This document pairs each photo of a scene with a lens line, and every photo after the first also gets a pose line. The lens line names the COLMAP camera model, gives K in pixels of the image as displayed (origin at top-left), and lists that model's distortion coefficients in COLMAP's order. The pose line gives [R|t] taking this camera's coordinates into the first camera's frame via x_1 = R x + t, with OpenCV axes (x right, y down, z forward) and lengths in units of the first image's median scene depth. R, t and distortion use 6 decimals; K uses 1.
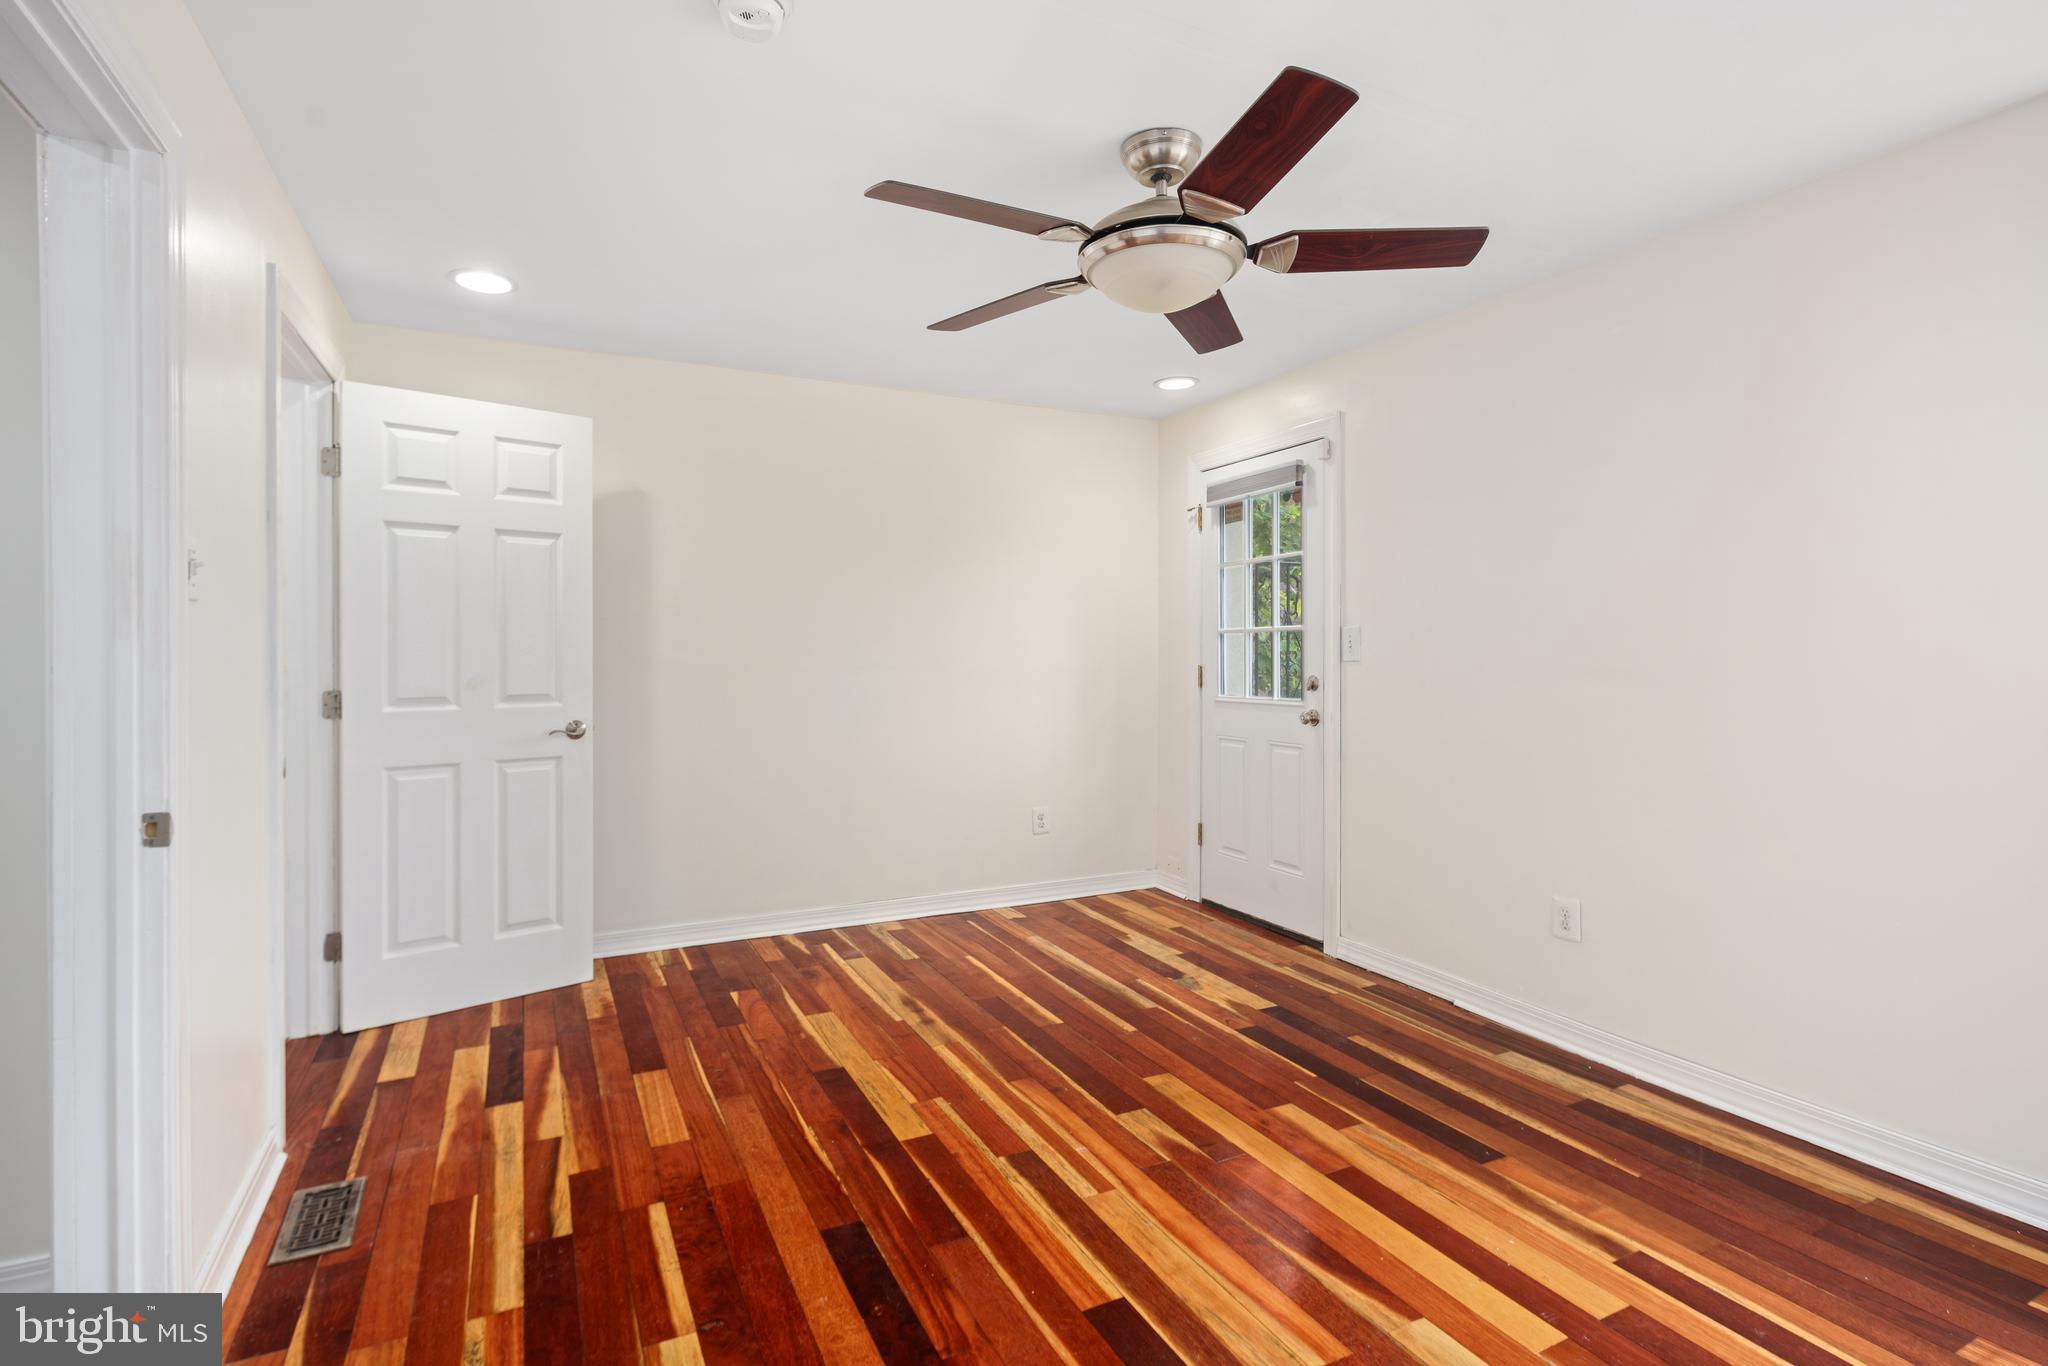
lens RADIAL K [[997.3, 0, 1015.4], [0, 997.3, 664.1], [0, 0, 1]] dist [-0.000638, -0.000651]
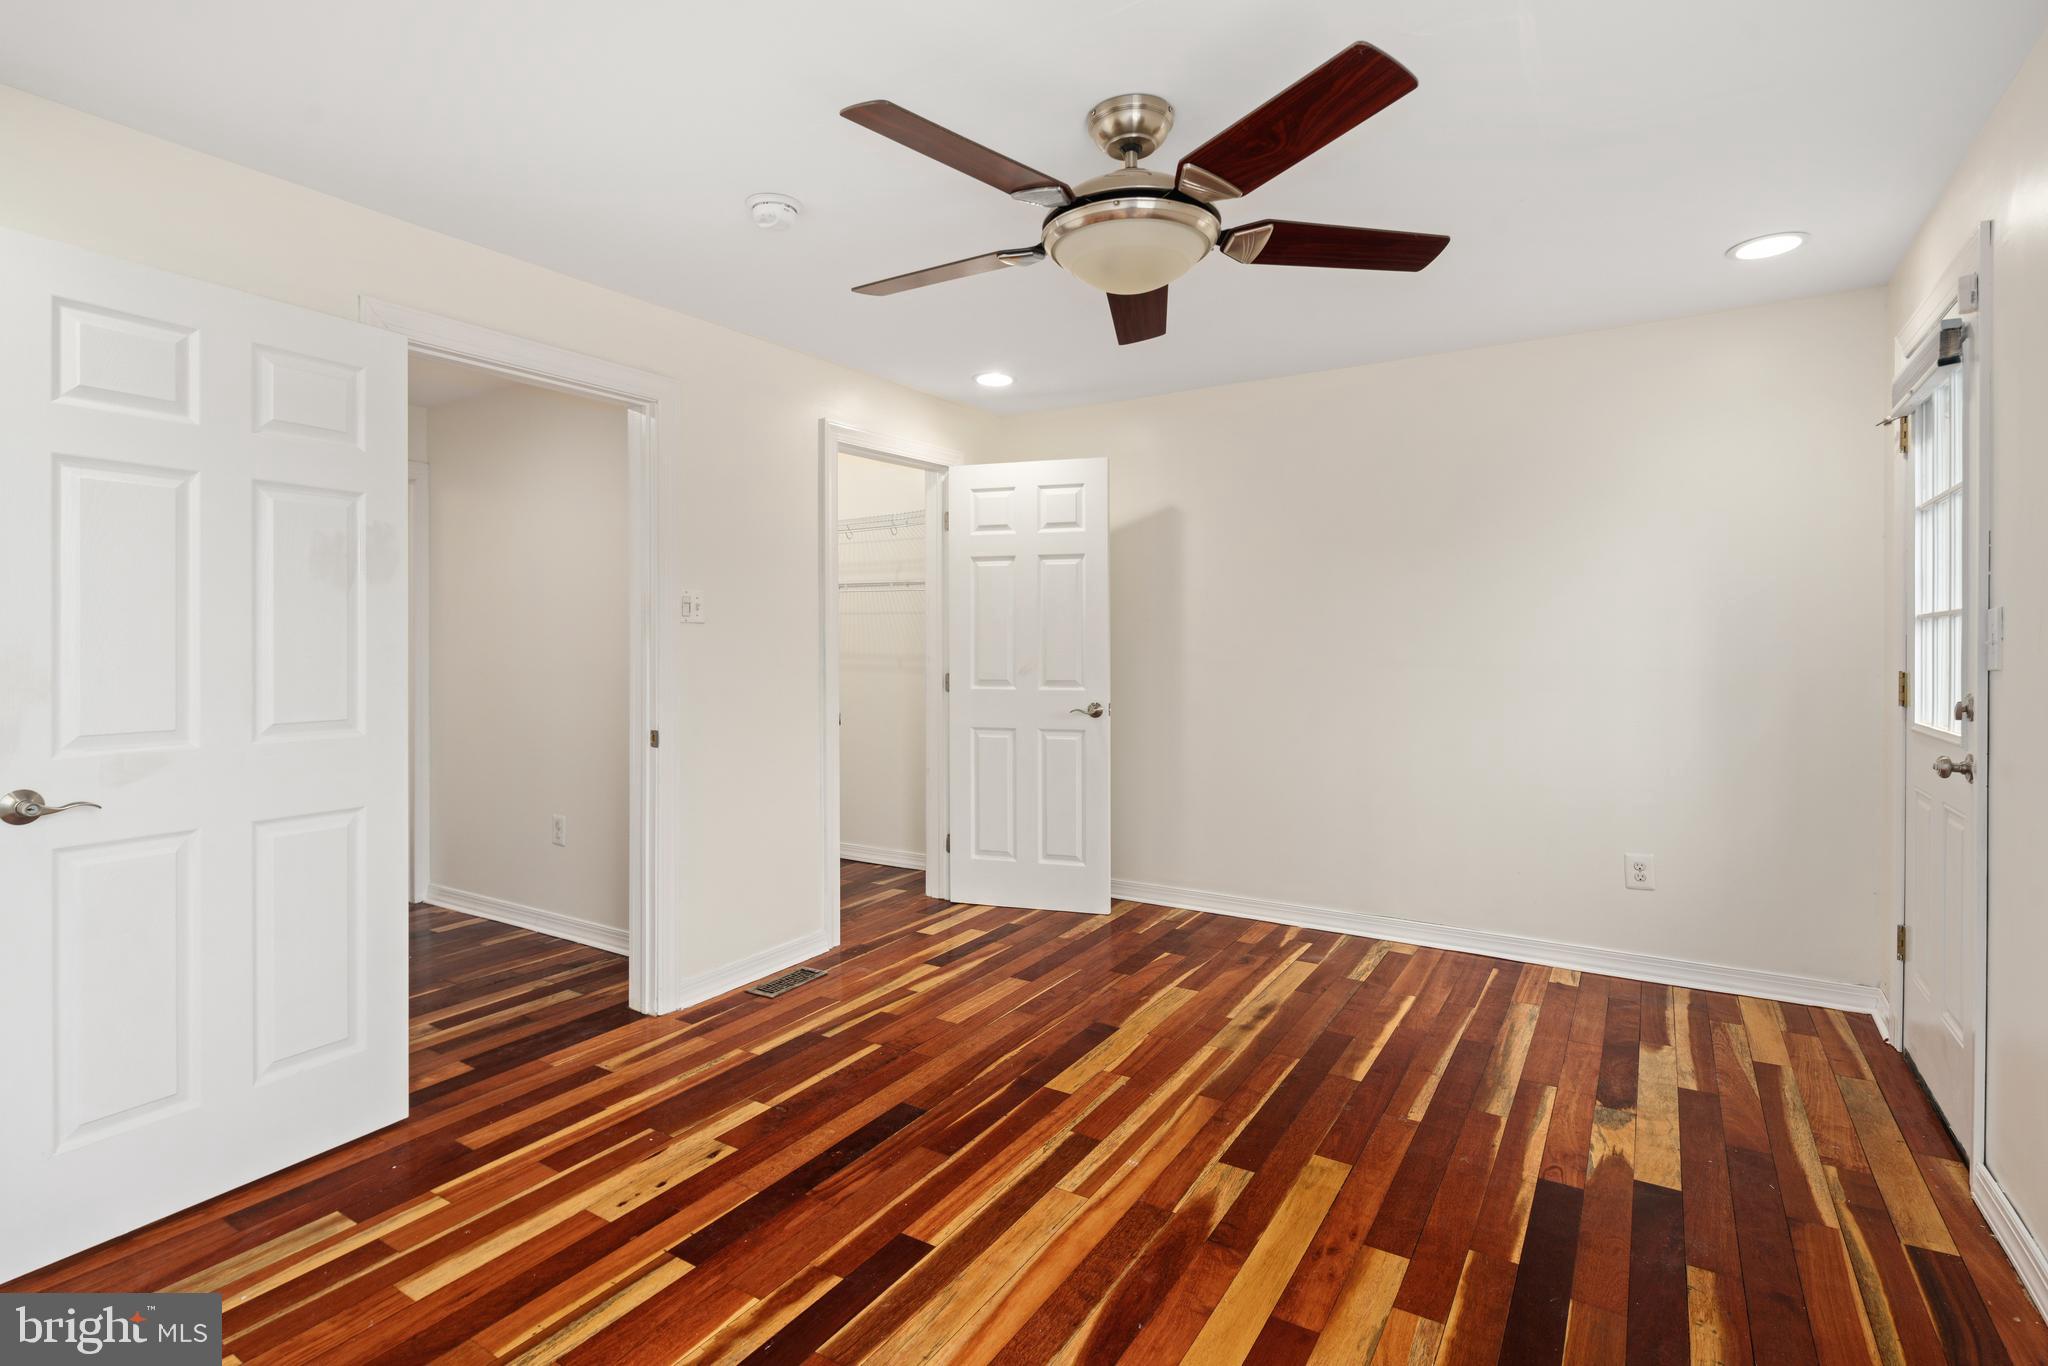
lens RADIAL K [[997.3, 0, 1015.4], [0, 997.3, 664.1], [0, 0, 1]] dist [-0.000638, -0.000651]
pose [[0.516381, 0.020520, -0.856113, 0.641010], [-0.010658, 0.999789, 0.017535, -0.014259], [0.856292, 0.000069, 0.516491, 0.304488]]
